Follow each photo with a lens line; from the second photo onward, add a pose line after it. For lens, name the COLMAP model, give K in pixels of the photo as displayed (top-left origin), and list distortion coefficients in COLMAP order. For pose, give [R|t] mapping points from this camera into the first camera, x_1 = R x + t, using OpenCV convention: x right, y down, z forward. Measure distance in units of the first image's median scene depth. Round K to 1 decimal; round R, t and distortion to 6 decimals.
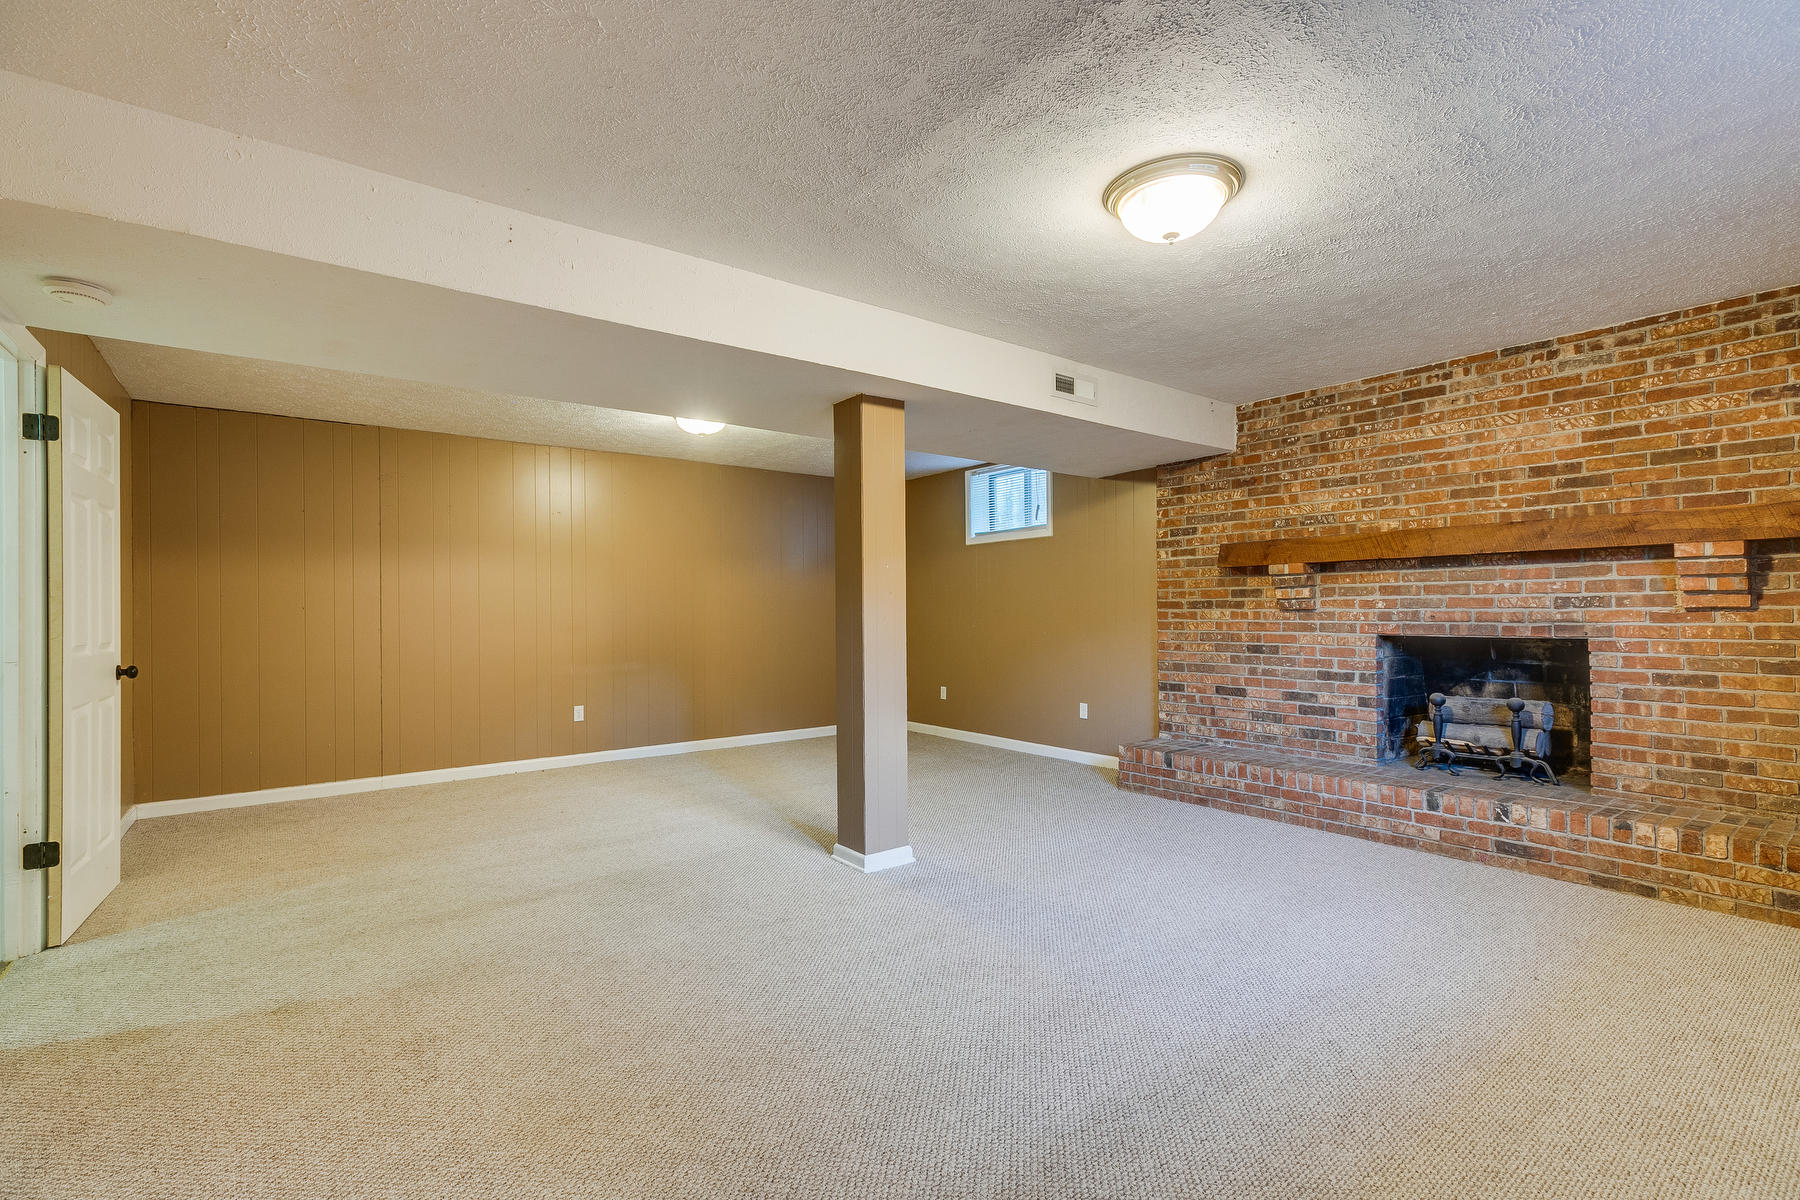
lens RADIAL K [[806.5, 0, 903.1], [0, 806.5, 610.2], [0, 0, 1]] dist [0.008831, -0.000239]
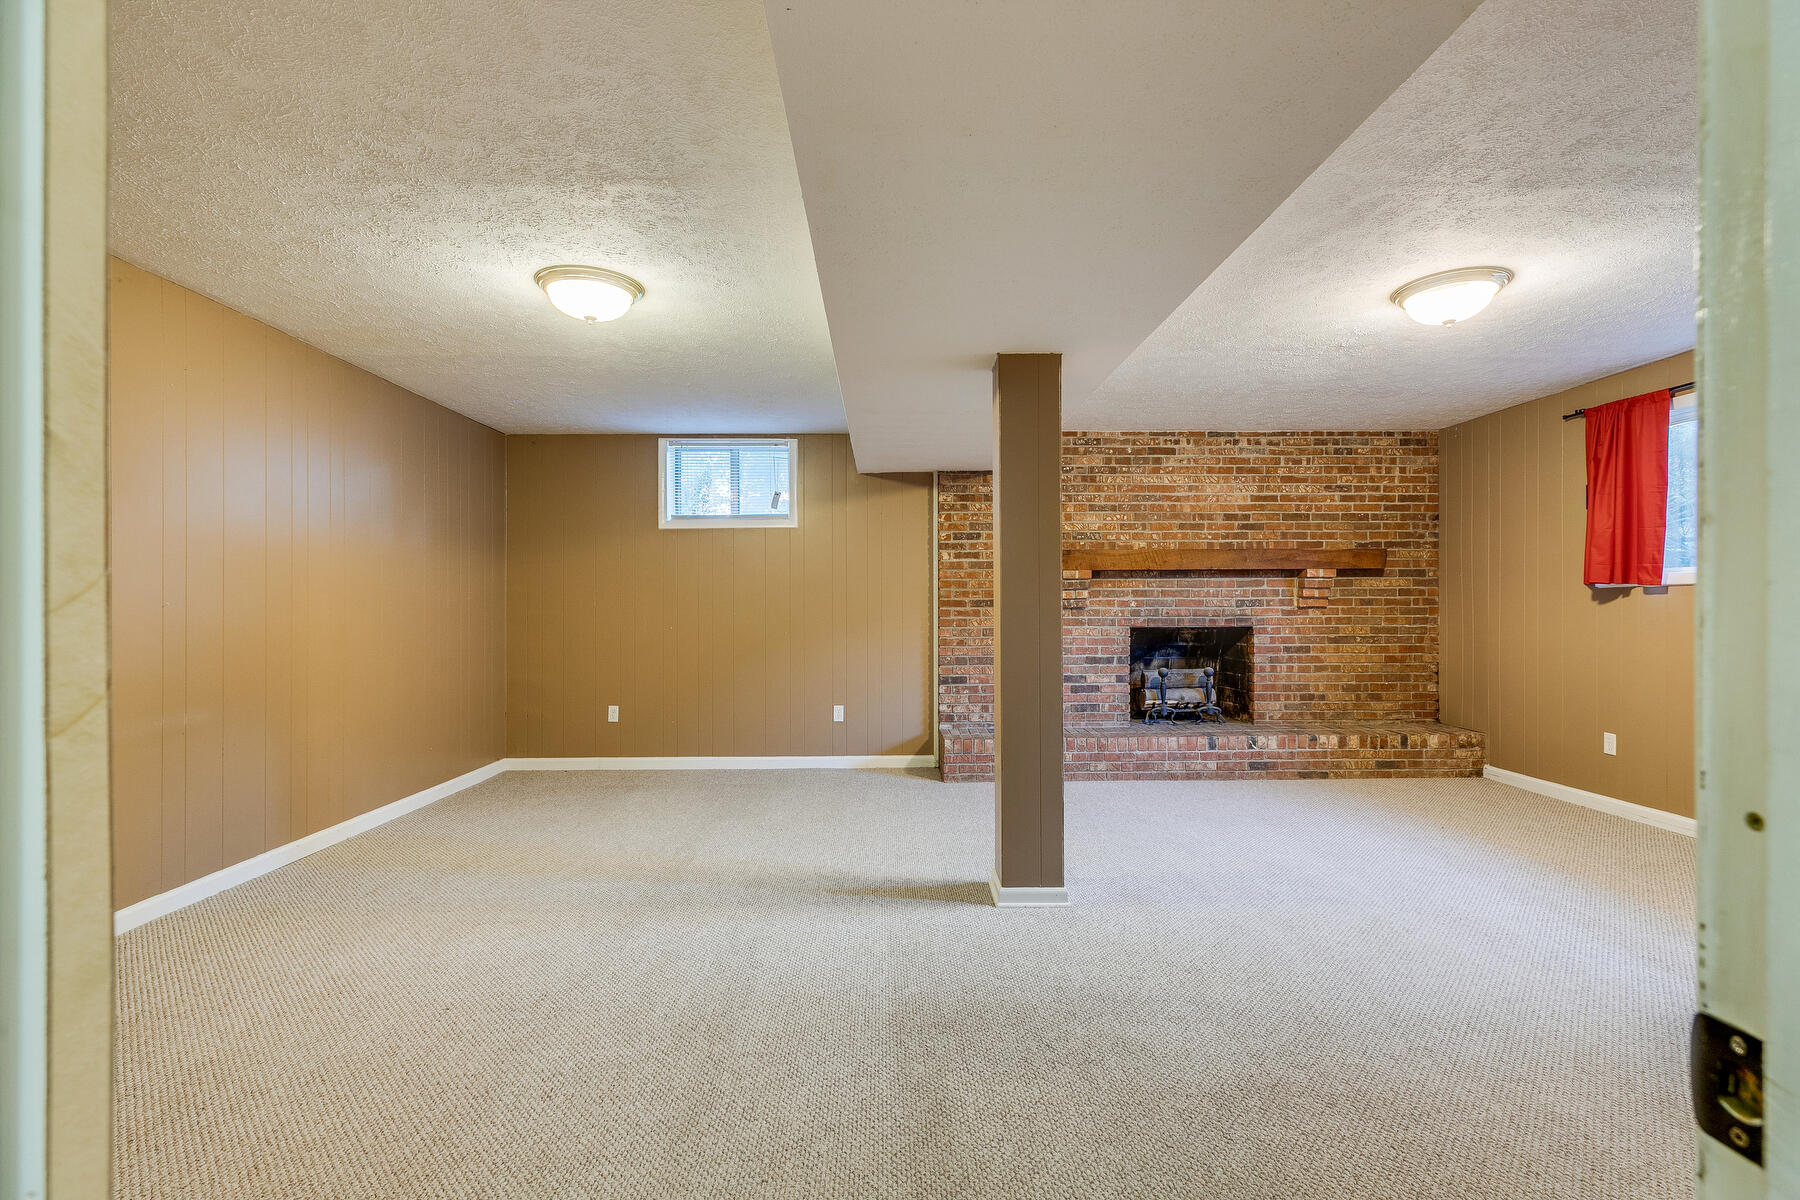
lens RADIAL K [[806.5, 0, 899.3], [0, 806.5, 609.9], [0, 0, 1]] dist [0.008831, -0.000239]
pose [[0.602446, 0.002389, 0.798156, -0.743498], [-0.000081, 0.999996, -0.002932, 0.006976], [-0.798160, 0.001702, 0.602443, 0.542846]]
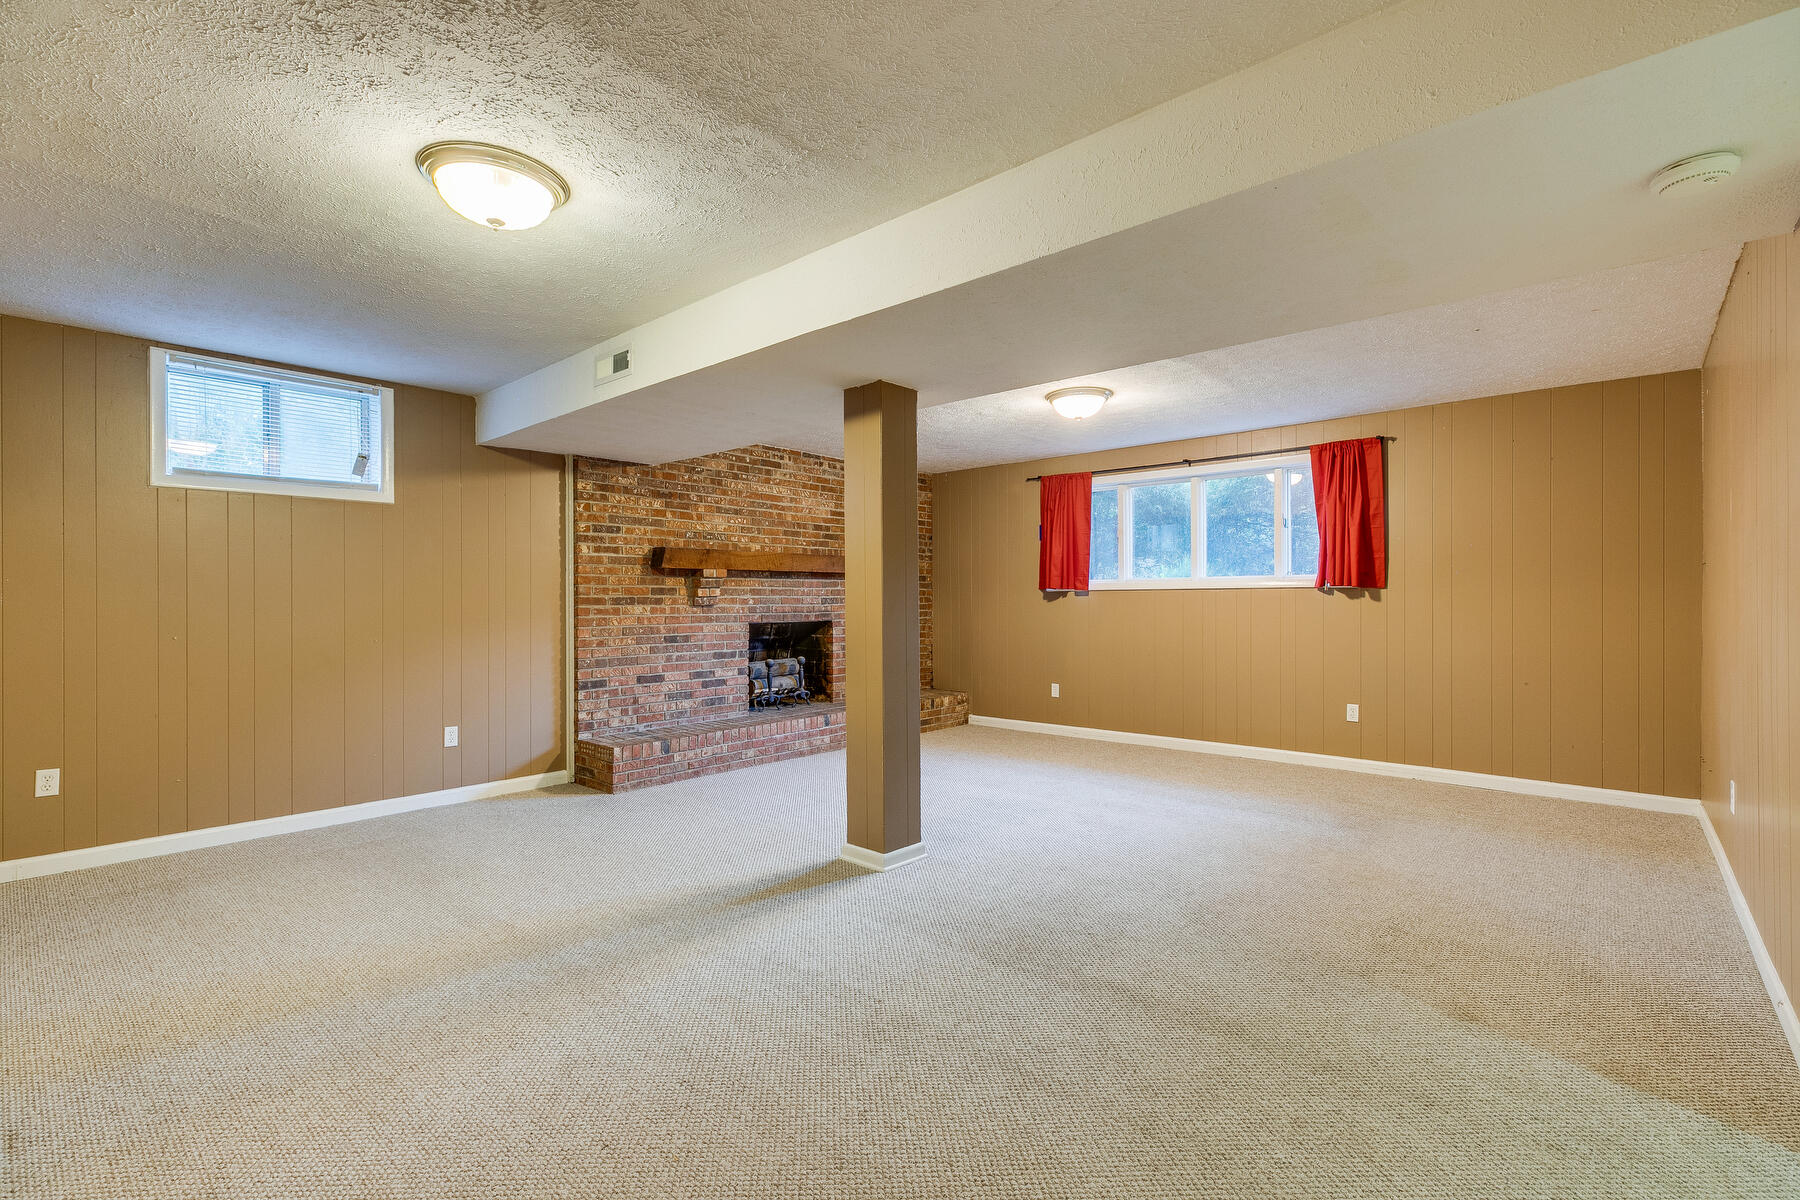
lens RADIAL K [[806.5, 0, 896.8], [0, 806.5, 602.5], [0, 0, 1]] dist [0.008831, -0.000239]
pose [[-0.170958, 0.006859, 0.985254, -0.924151], [0.007348, 0.999957, -0.005686, 0.004712], [-0.985251, 0.006267, -0.171002, 1.056406]]
